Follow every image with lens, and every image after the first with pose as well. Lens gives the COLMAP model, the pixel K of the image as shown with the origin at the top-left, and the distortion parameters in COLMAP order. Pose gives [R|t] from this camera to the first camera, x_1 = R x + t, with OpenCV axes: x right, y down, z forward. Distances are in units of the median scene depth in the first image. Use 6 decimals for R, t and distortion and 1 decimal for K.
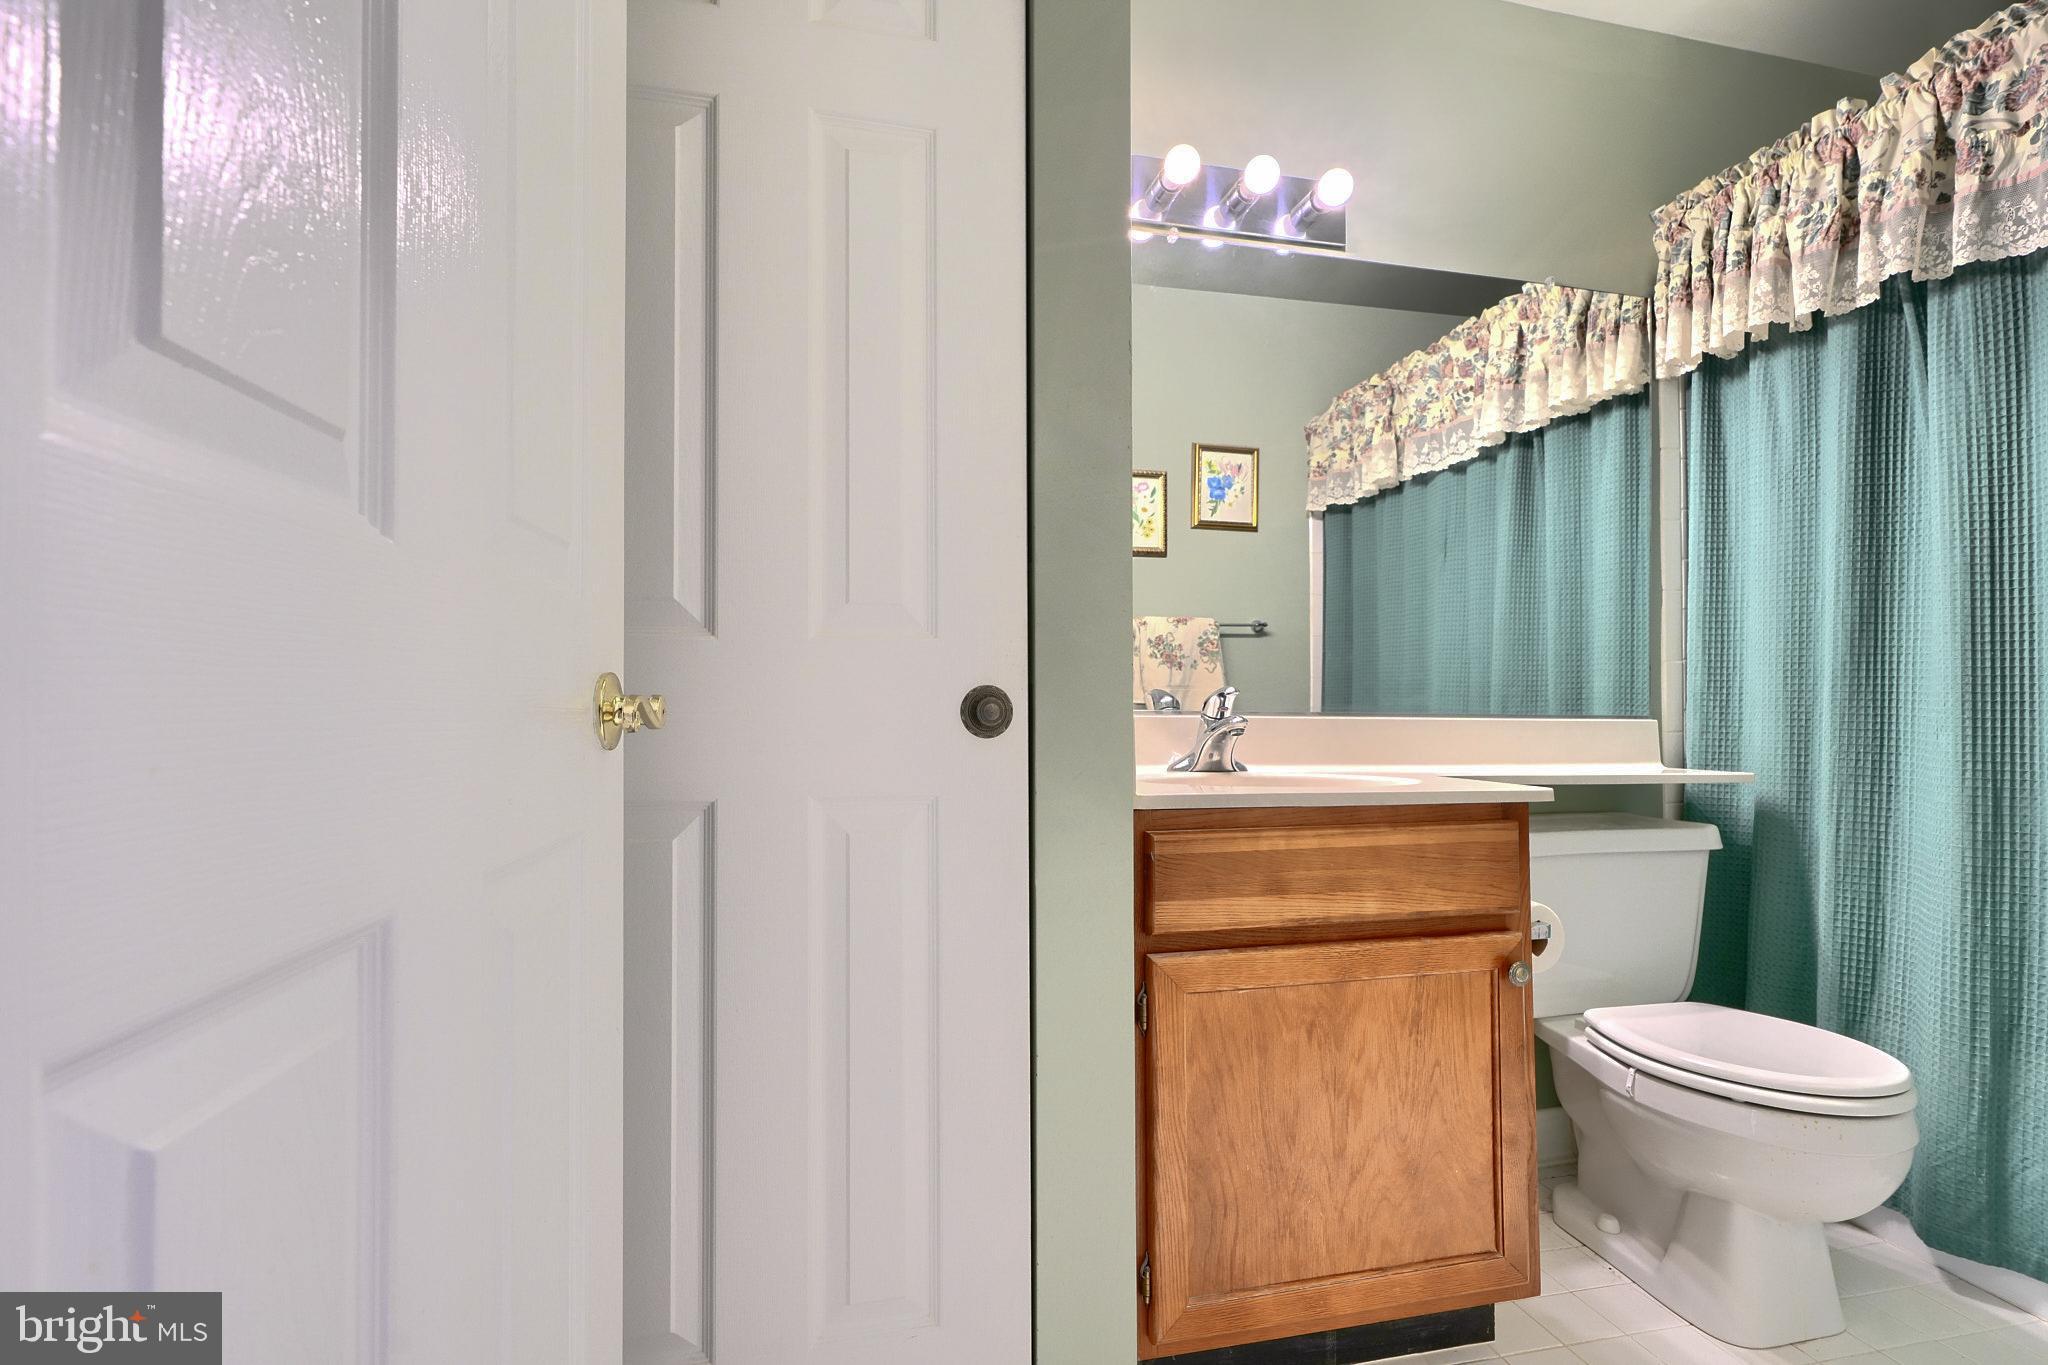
lens RADIAL K [[931.4, 0, 1024.0], [0, 931.4, 682.5], [0, 0, 1]] dist [-0.002382, 0.000173]
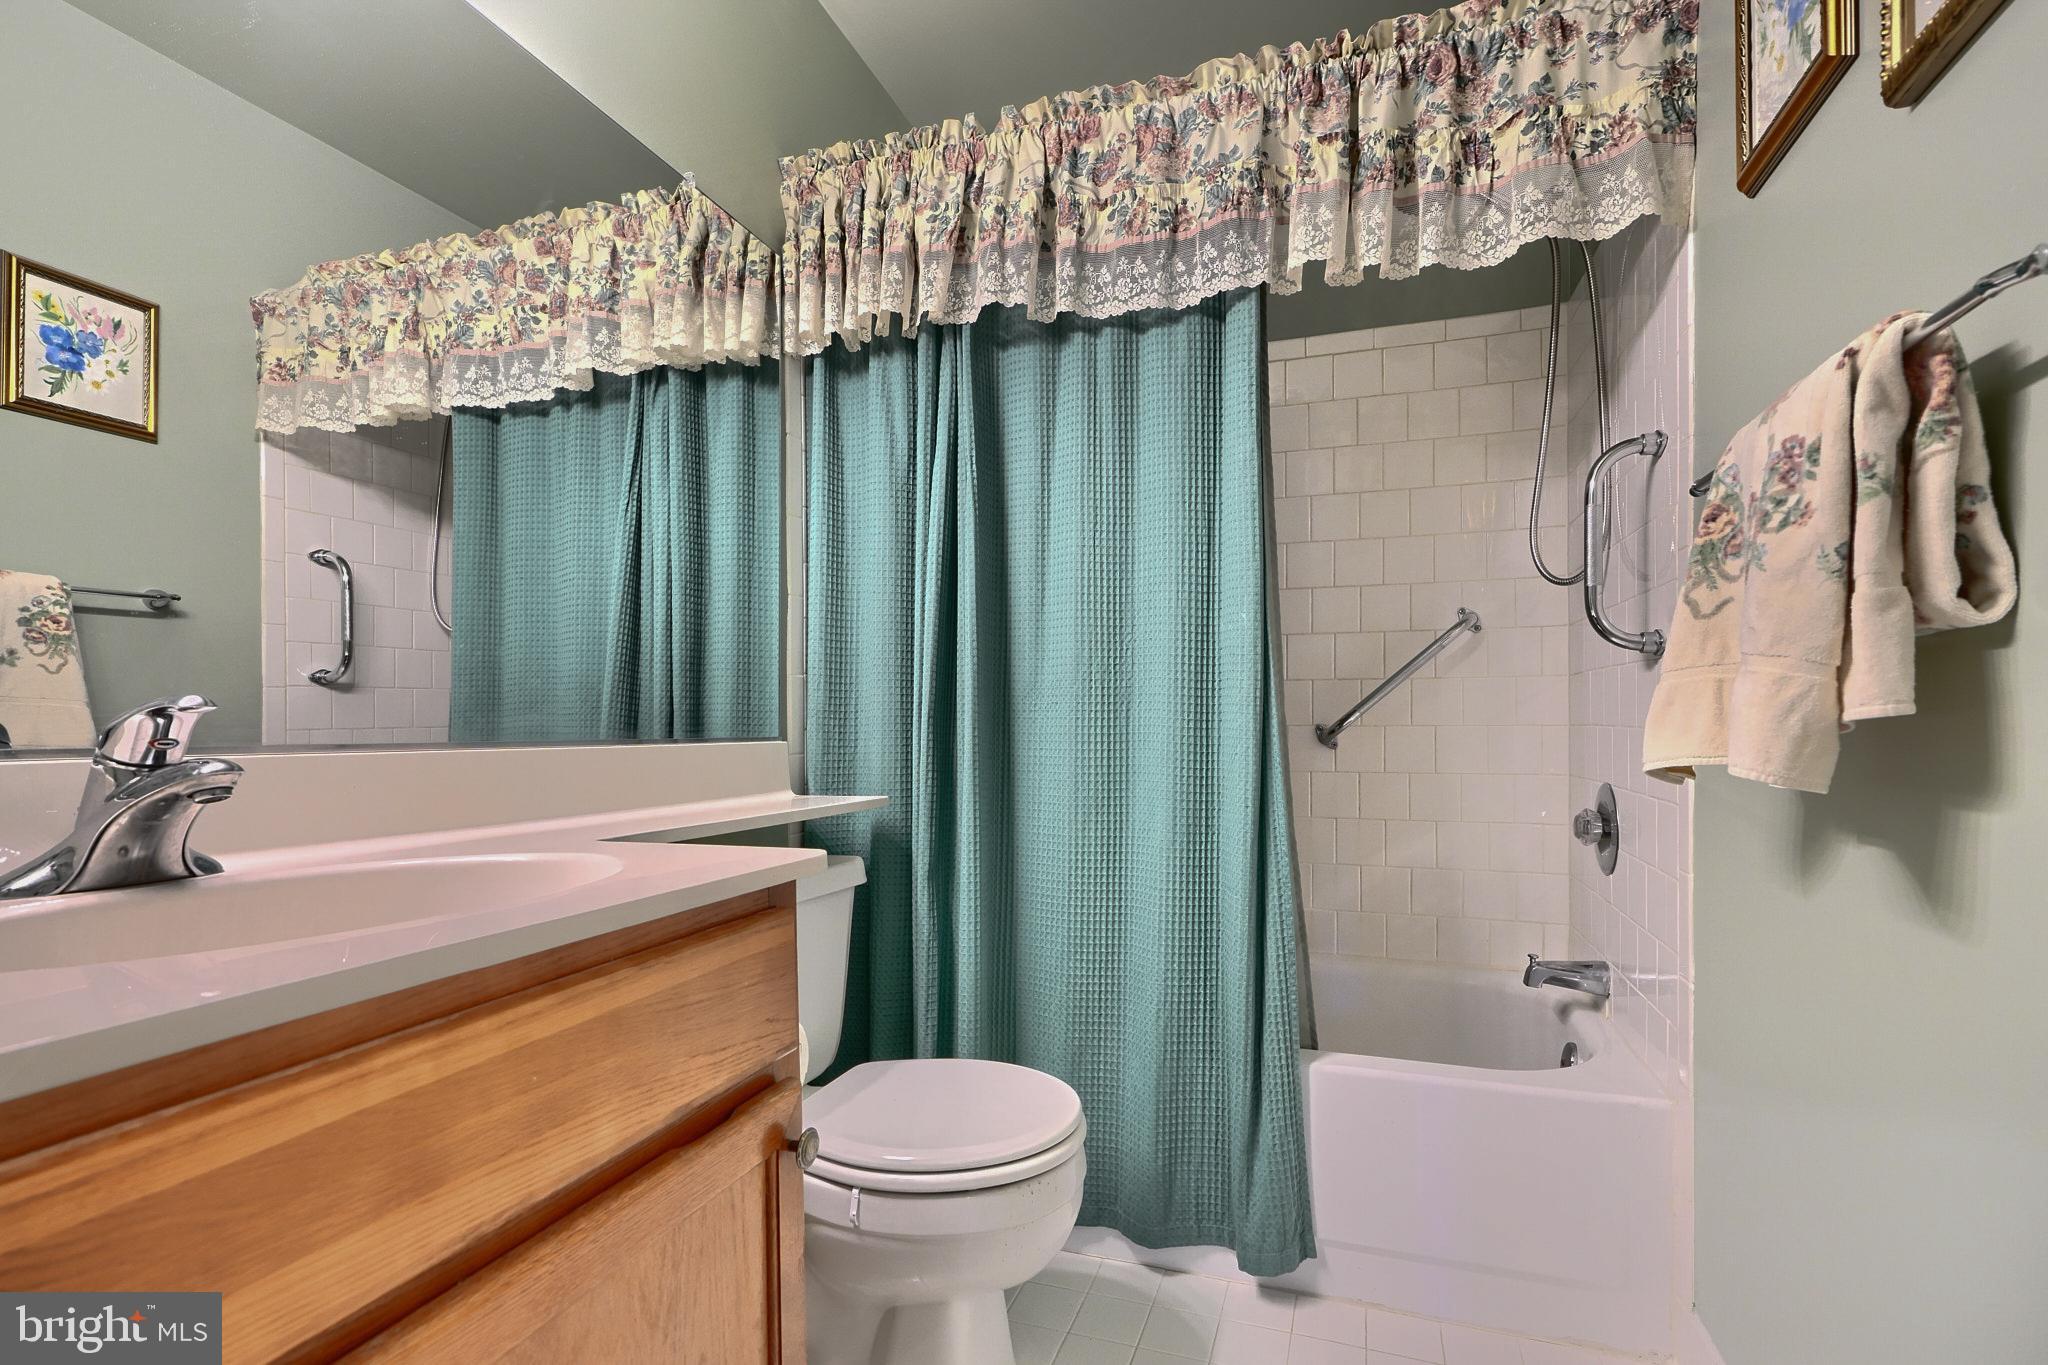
lens RADIAL K [[960.8, 0, 1027.3], [0, 960.8, 717.9], [0, 0, 1]] dist [-0.004184, 0.005922]
pose [[0.530128, -0.004449, 0.847906, 0.033748], [-0.010786, 0.999870, 0.011990, 0.004925], [-0.847849, -0.015502, 0.530011, 0.323253]]
